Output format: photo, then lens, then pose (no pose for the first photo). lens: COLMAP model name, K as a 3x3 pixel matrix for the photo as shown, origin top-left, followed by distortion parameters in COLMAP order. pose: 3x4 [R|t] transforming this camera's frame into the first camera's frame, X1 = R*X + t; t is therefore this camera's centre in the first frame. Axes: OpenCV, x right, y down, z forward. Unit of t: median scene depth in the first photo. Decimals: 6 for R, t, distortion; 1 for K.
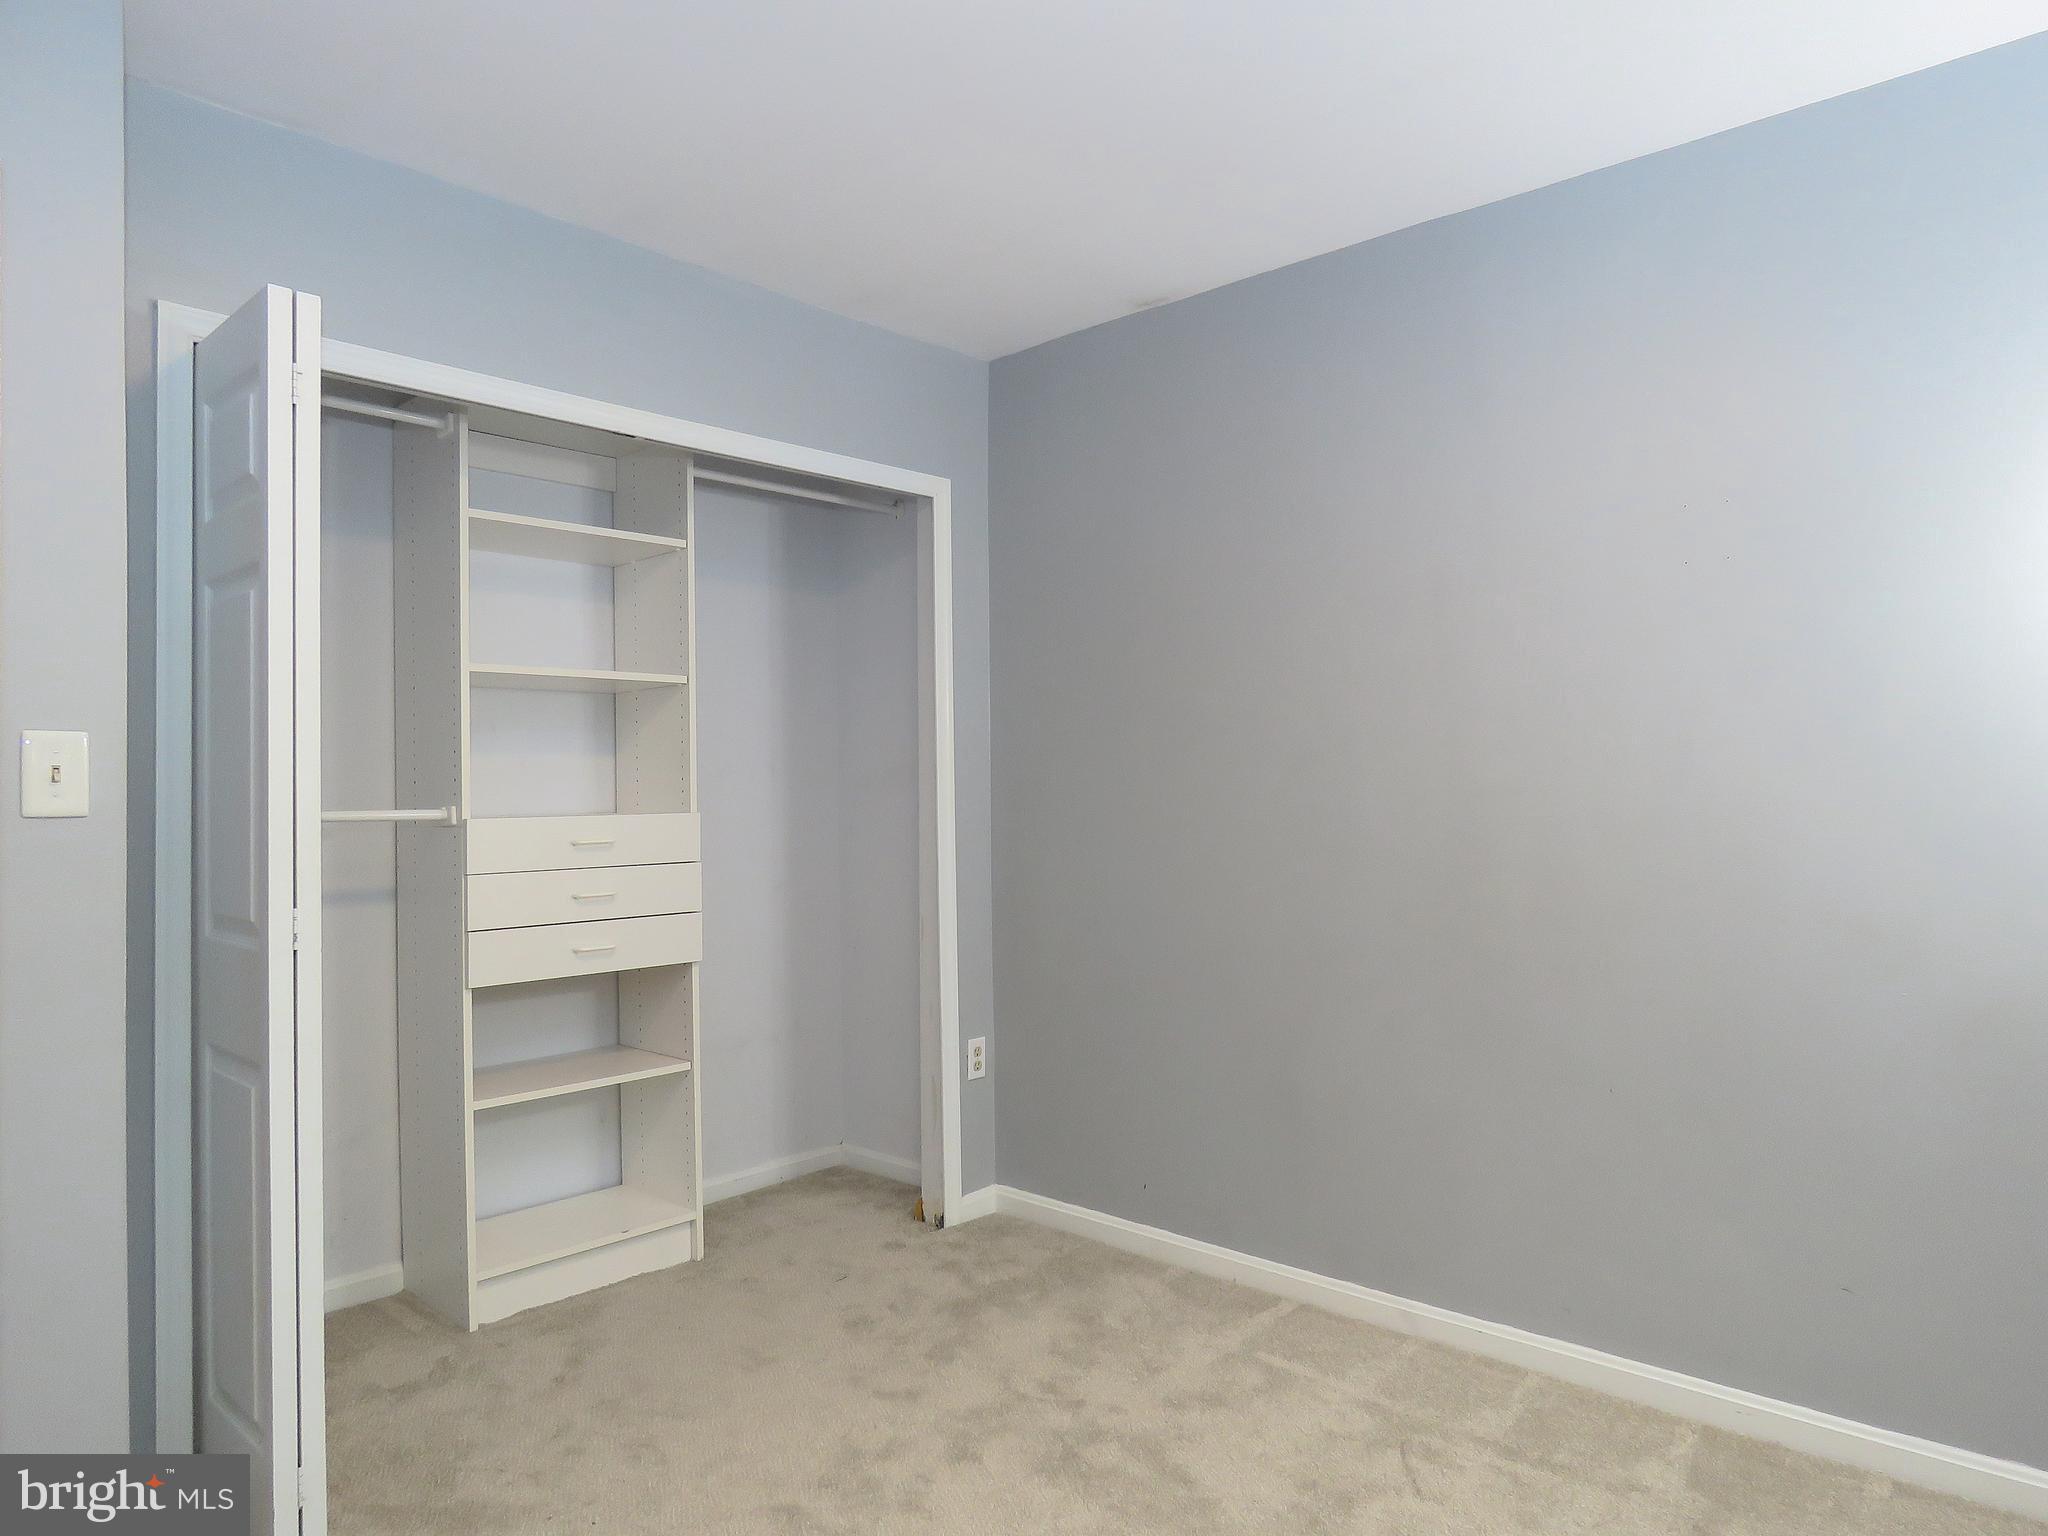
lens RADIAL K [[1306.1, 0, 1024.0], [0, 1306.1, 768.0], [0, 0, 1]] dist [0.001477, -0.012542]
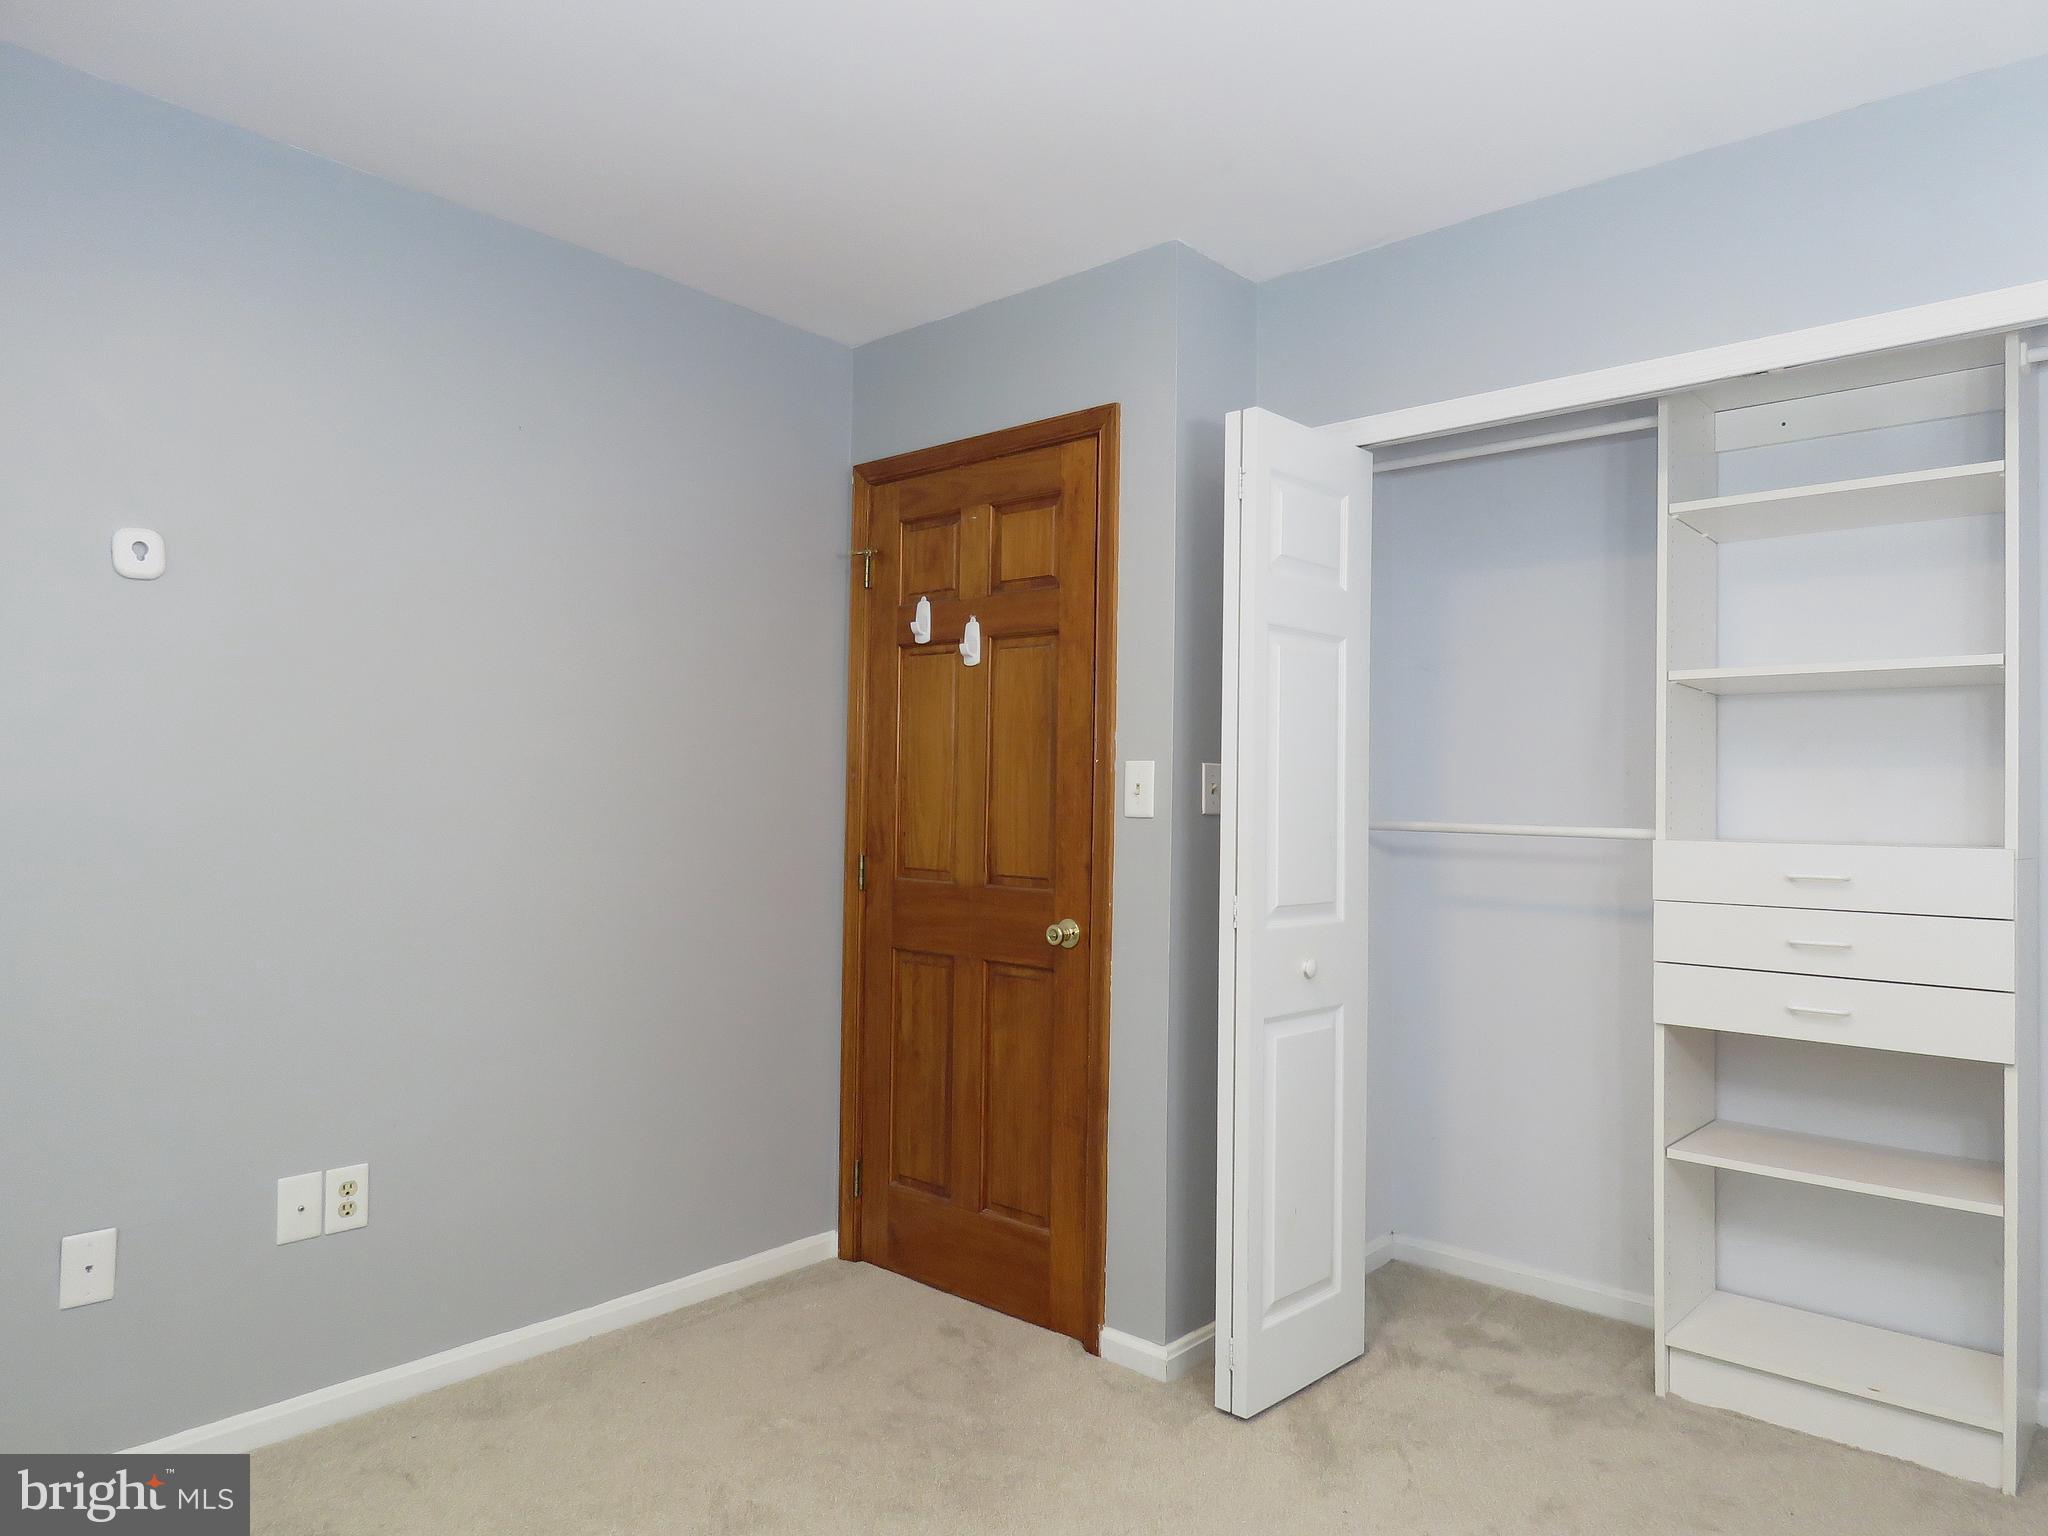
lens RADIAL K [[1306.1, 0, 1024.0], [0, 1306.1, 768.0], [0, 0, 1]] dist [0.001477, -0.012542]
pose [[0.021008, -0.013328, -0.999690, 0.468798], [-0.000647, 0.999911, -0.013345, 0.000061], [0.999779, 0.000927, 0.020998, 0.500851]]
